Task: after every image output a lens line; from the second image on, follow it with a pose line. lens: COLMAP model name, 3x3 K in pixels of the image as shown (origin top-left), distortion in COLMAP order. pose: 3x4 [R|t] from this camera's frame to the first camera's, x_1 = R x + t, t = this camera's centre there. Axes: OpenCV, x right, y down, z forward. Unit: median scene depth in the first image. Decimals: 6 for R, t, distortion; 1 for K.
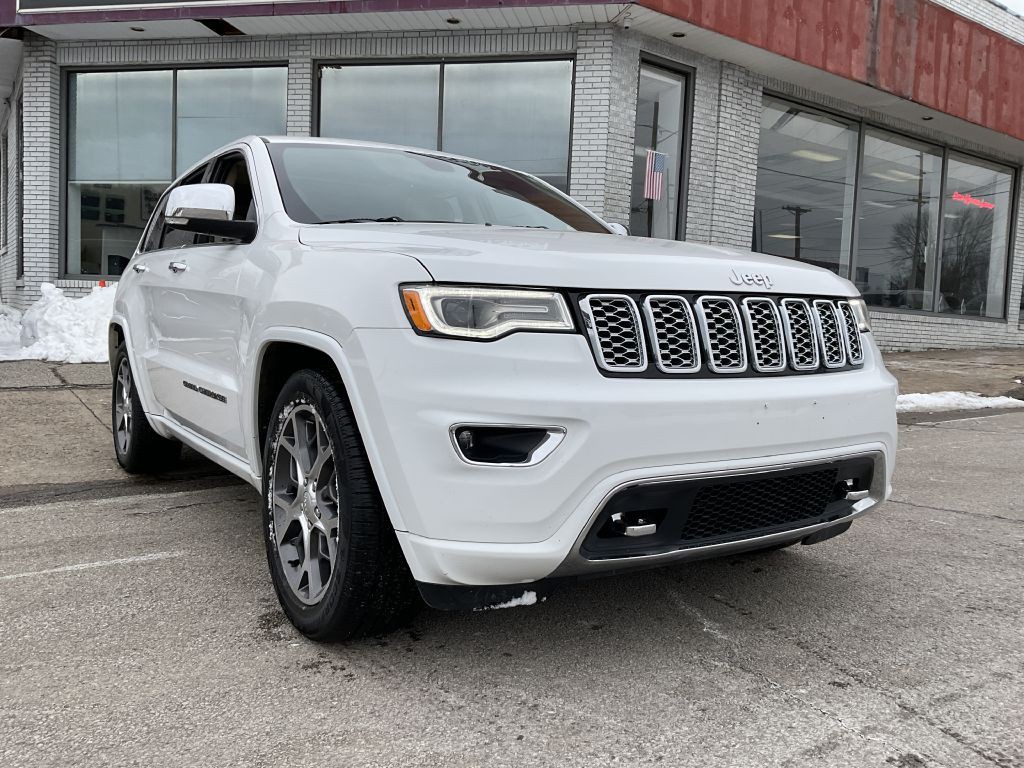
lens RADIAL K [[850.7, 0, 510.8], [0, 850.7, 381.2], [0, 0, 1]] dist [0.025624, -0.055874]
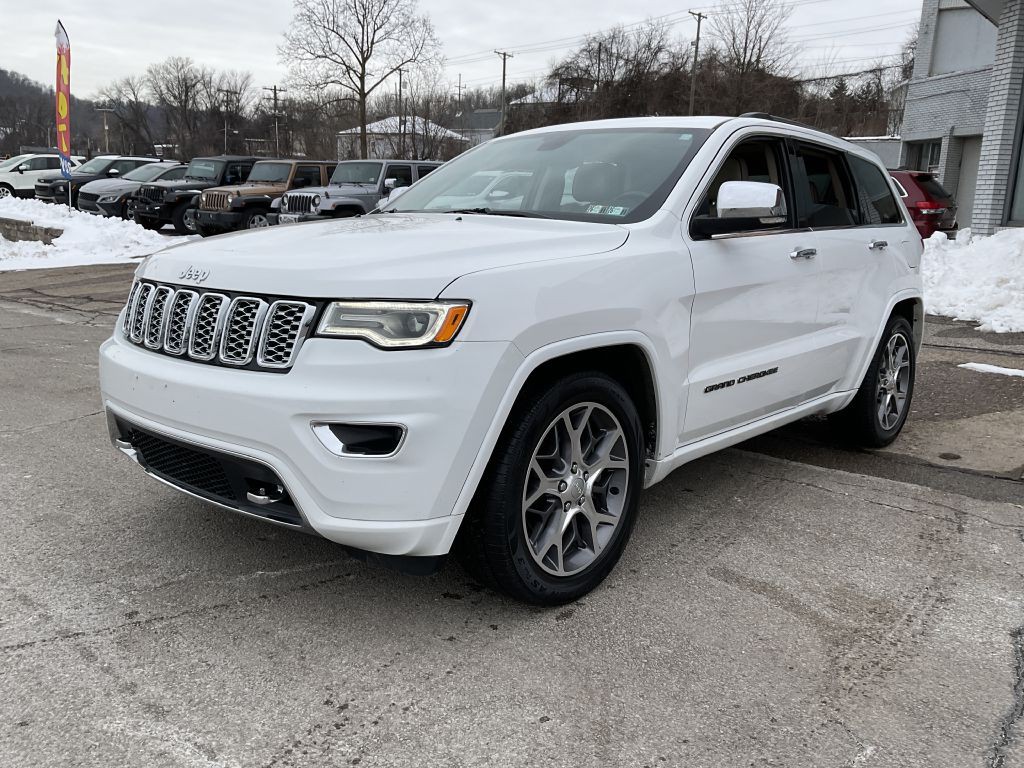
lens RADIAL K [[850.7, 0, 510.8], [0, 850.7, 381.2], [0, 0, 1]] dist [0.025624, -0.055874]
pose [[0.255620, 0.160212, -0.953410, 1.539132], [-0.088336, 0.985918, 0.141991, -0.179356], [0.962733, 0.047925, 0.266173, 1.120209]]
